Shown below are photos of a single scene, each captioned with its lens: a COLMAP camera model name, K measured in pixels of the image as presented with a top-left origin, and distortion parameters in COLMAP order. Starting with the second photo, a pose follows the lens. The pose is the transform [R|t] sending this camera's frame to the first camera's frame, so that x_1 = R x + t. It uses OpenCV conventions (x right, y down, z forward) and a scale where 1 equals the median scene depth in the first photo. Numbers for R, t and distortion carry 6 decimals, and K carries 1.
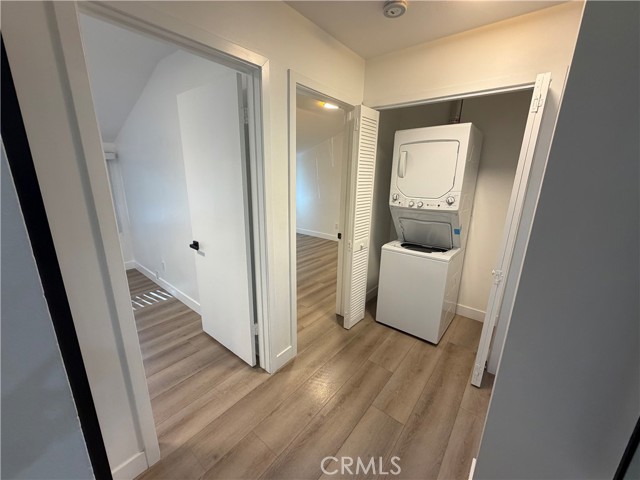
lens RADIAL K [[253.1, 0, 320.0], [0, 253.1, 240.0], [0, 0, 1]] dist [0.001788, 0.000112]
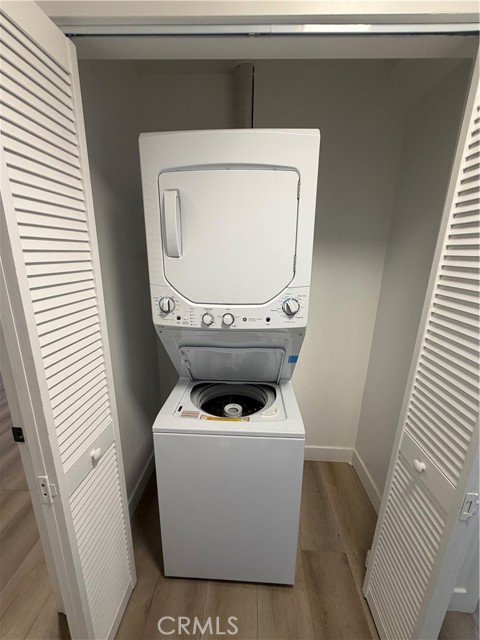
lens RADIAL K [[253.1, 0, 240.0], [0, 253.1, 320.0], [0, 0, 1]] dist [0.001788, 0.000112]
pose [[0.806745, -0.155856, 0.569976, 0.164576], [0.146730, 0.987215, 0.062265, -0.160613], [-0.572393, 0.033401, 0.819299, 0.624611]]
